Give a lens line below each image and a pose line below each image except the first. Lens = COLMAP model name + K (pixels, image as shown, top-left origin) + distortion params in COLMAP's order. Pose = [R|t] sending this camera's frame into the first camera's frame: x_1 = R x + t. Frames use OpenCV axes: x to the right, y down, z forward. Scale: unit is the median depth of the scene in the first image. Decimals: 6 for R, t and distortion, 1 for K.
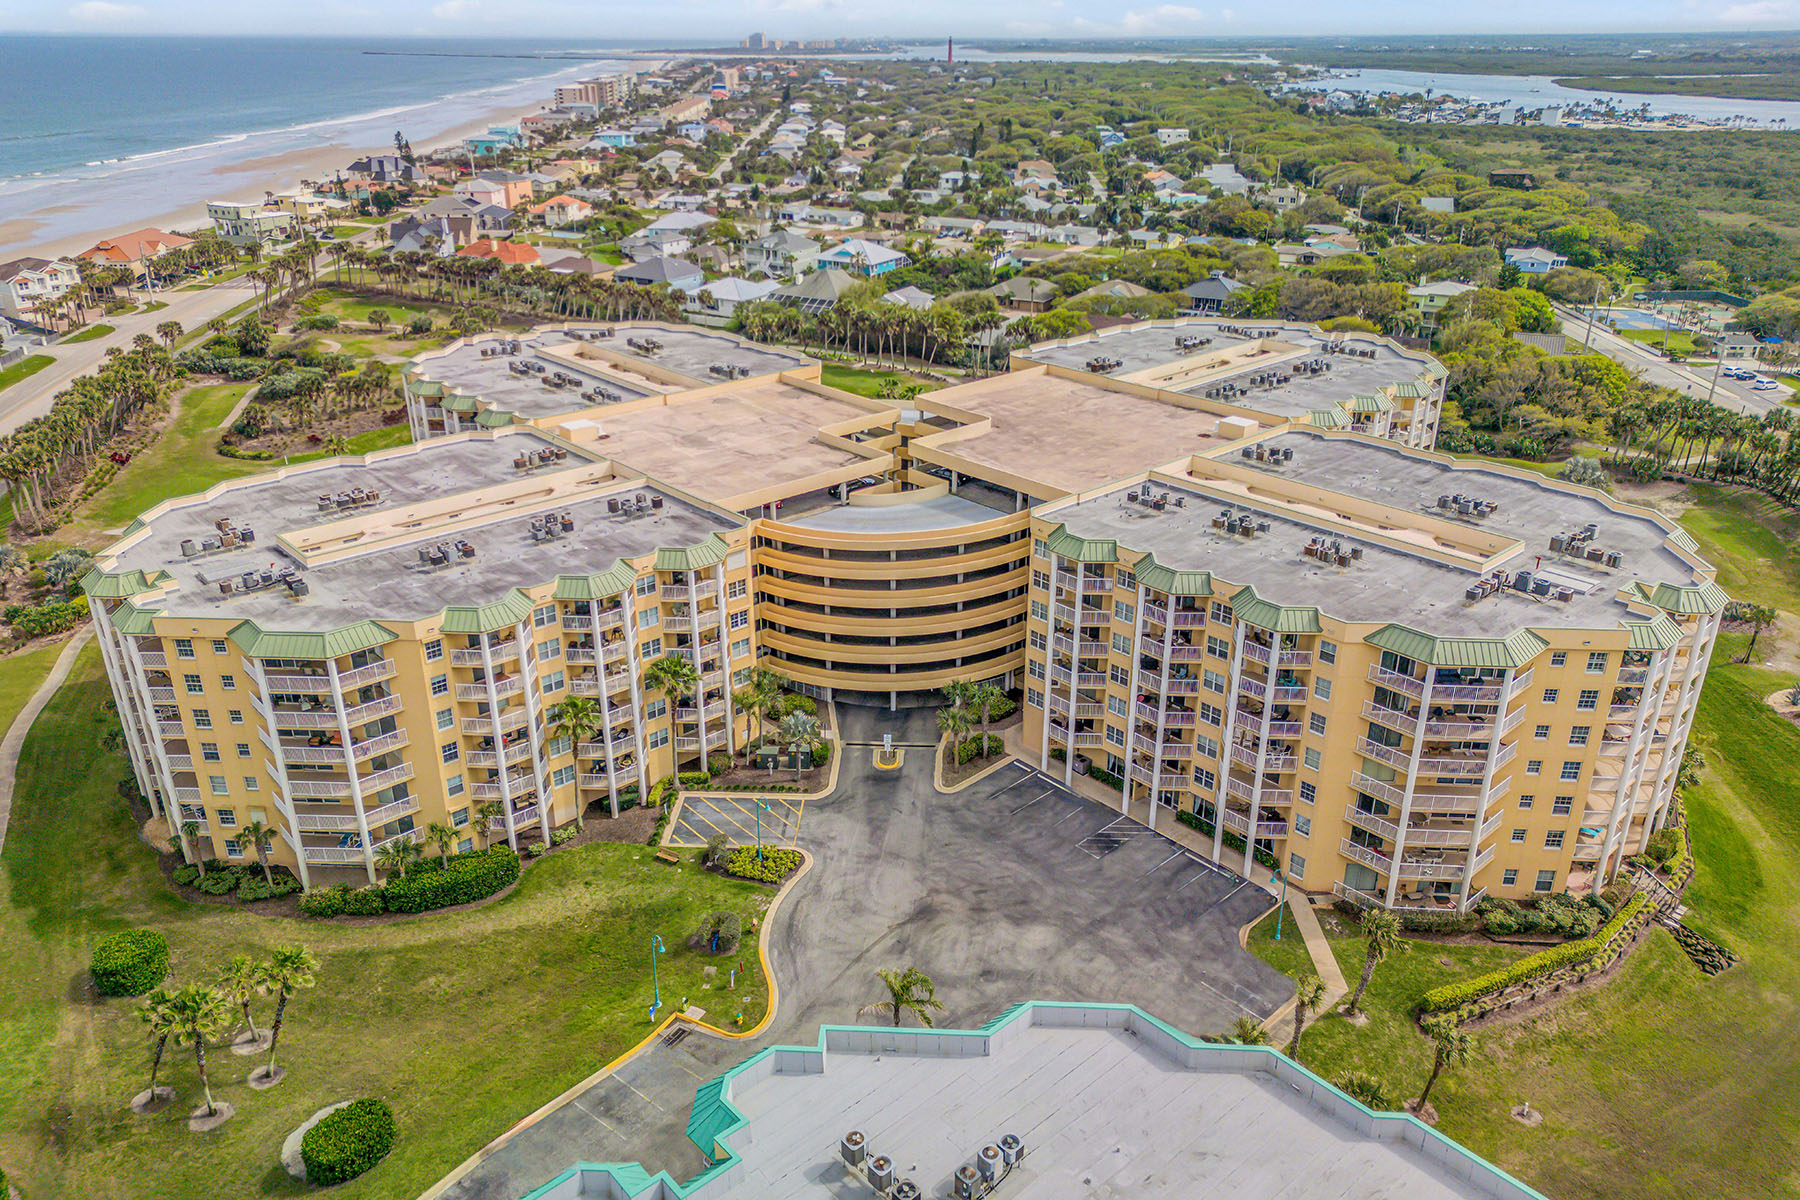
lens RADIAL K [[1275.2, 0, 899.2], [0, 1275.2, 606.9], [0, 0, 1]] dist [0.071280, -0.069244]
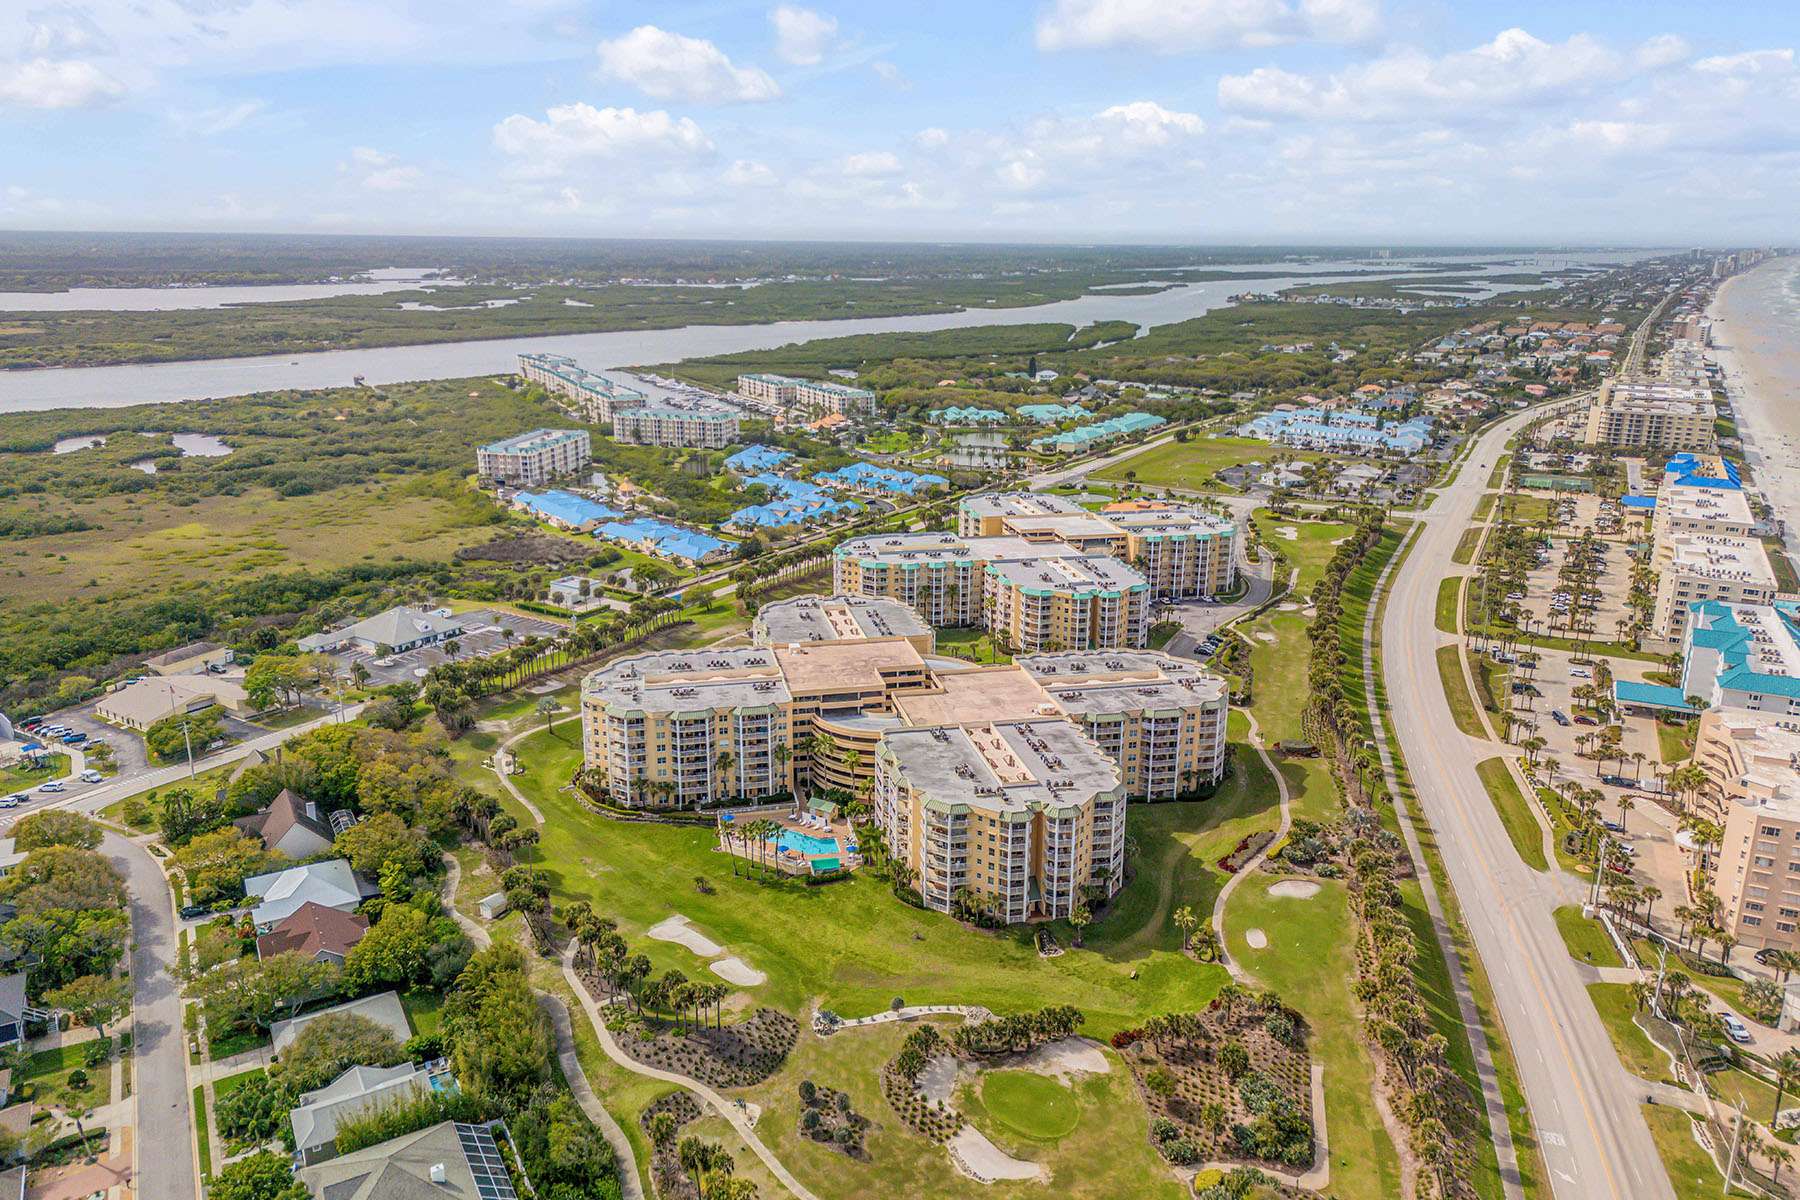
lens RADIAL K [[1278.3, 0, 900.7], [0, 1278.3, 584.6], [0, 0, 1]] dist [0.085752, -0.088967]
pose [[0.860010, 0.159924, -0.484570, 1.168454], [-0.249479, 0.960163, -0.125888, -0.036481], [0.445133, 0.229155, 0.865647, -1.092629]]
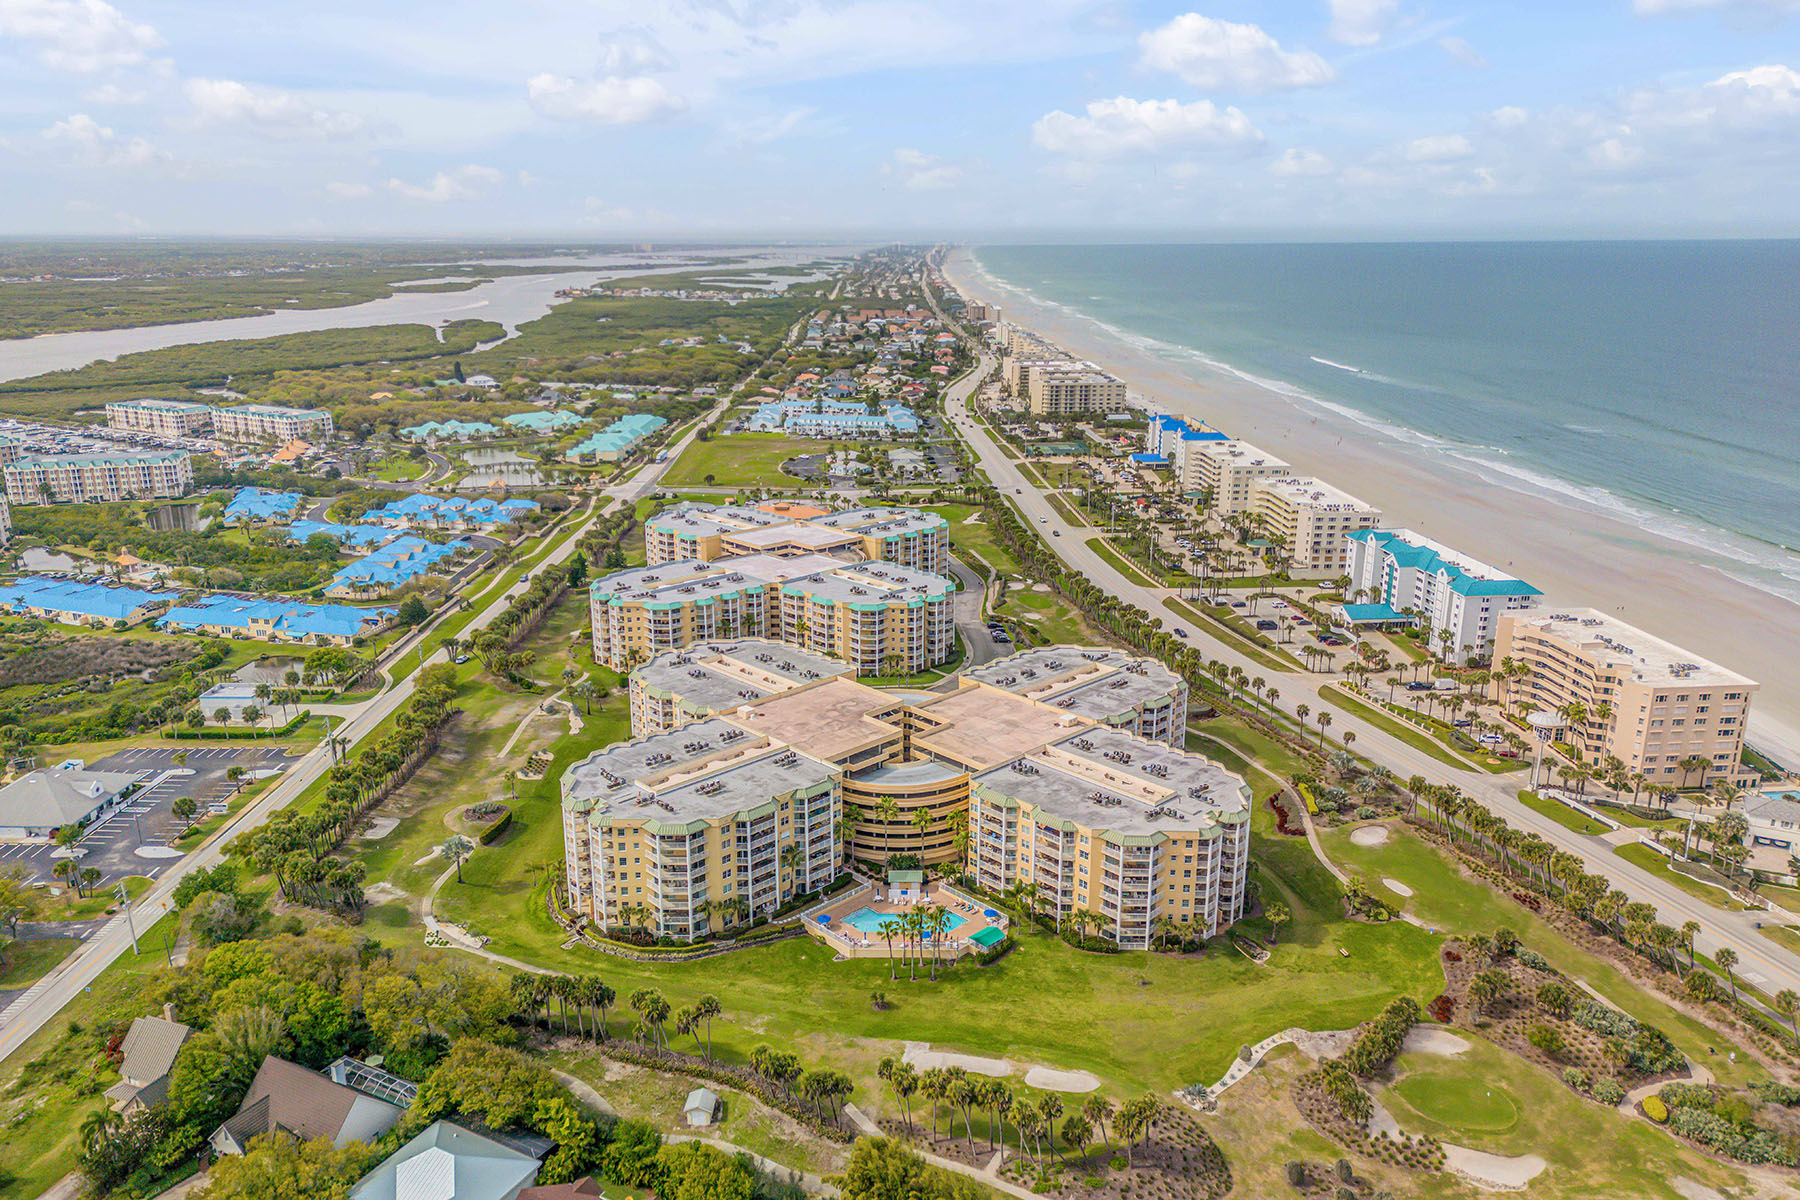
lens RADIAL K [[1275.2, 0, 899.2], [0, 1275.2, 606.9], [0, 0, 1]] dist [0.071280, -0.069244]
pose [[0.999579, 0.016698, 0.023718, -0.072702], [-0.012255, 0.984236, -0.176436, 0.026461], [-0.026290, 0.176071, 0.984026, -1.148757]]
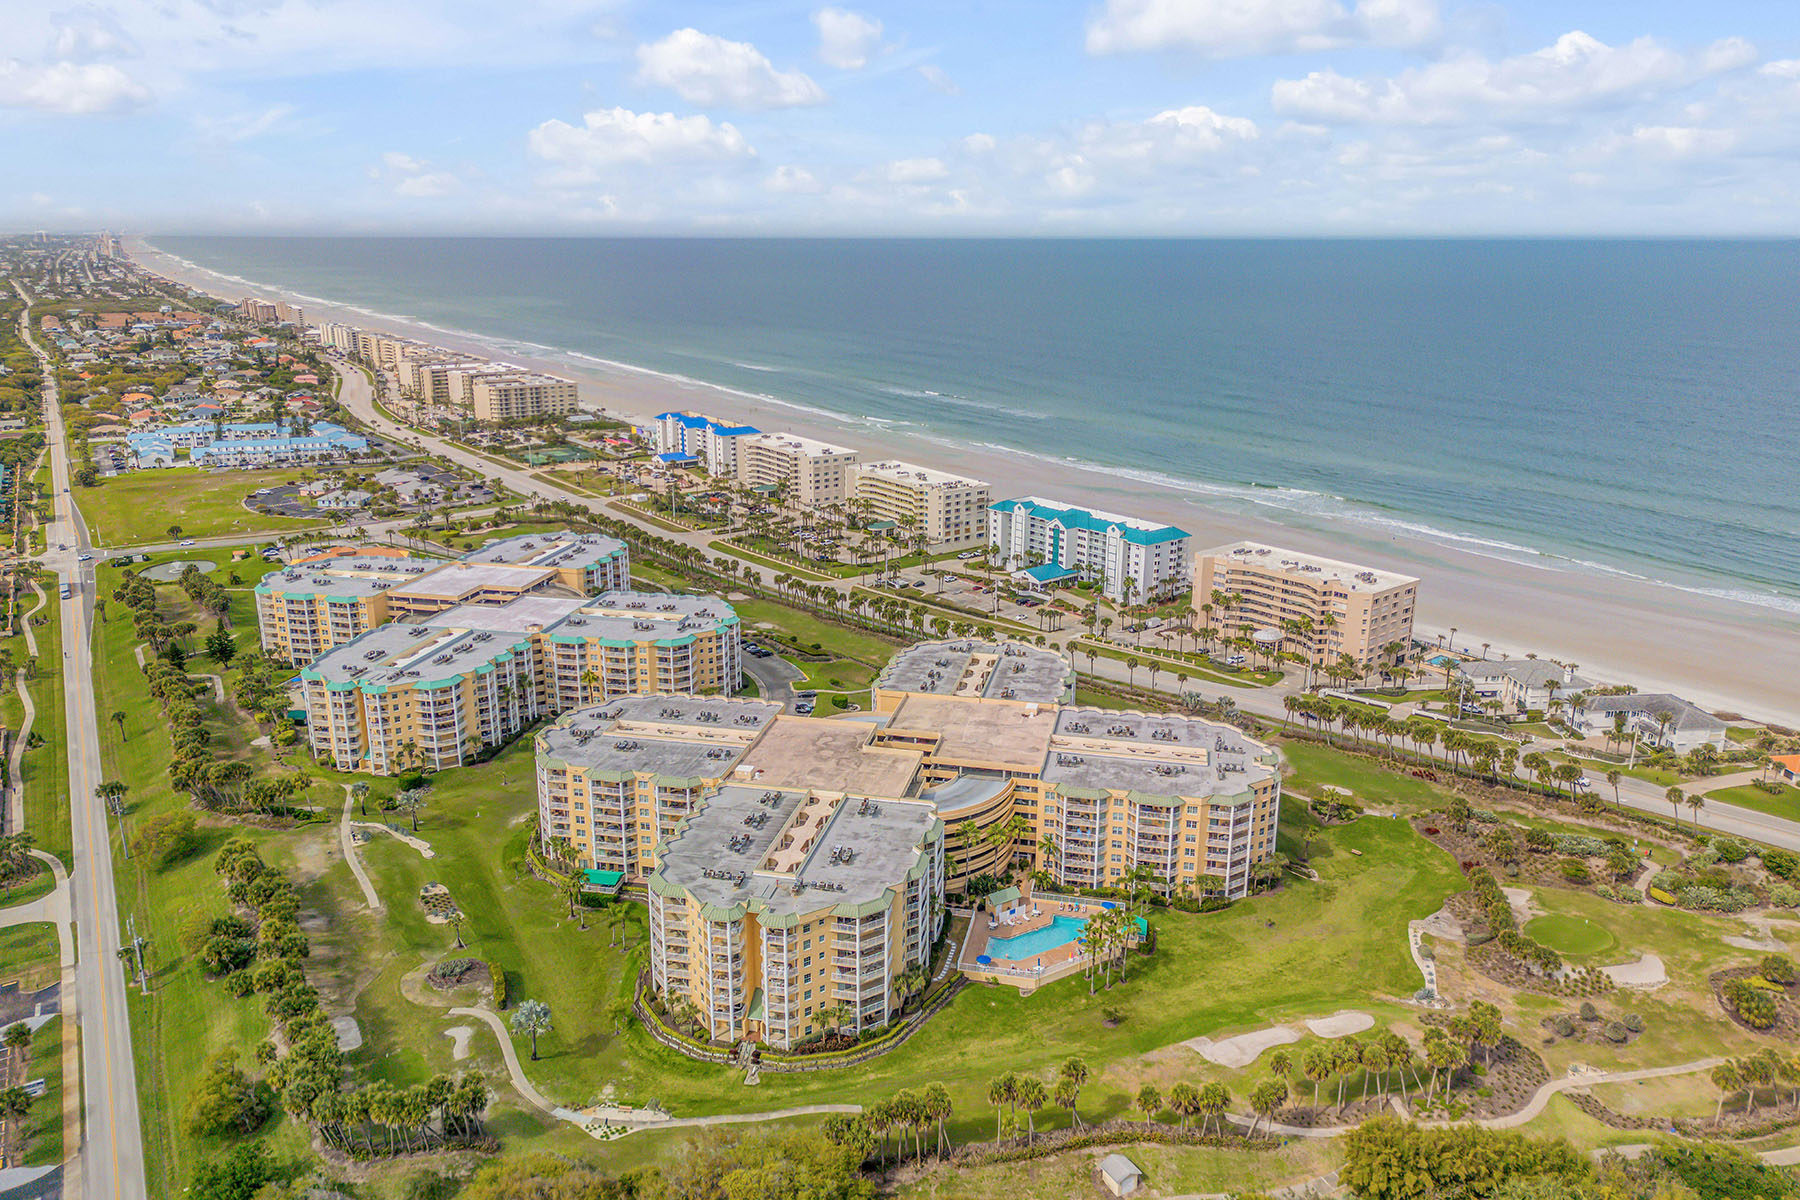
lens RADIAL K [[1278.3, 0, 900.7], [0, 1278.3, 584.6], [0, 0, 1]] dist [0.085752, -0.088967]
pose [[0.825675, -0.127157, 0.549629, -1.177308], [0.232704, 0.964287, -0.126489, -0.161066], [-0.513916, 0.232340, 0.825778, -0.731137]]
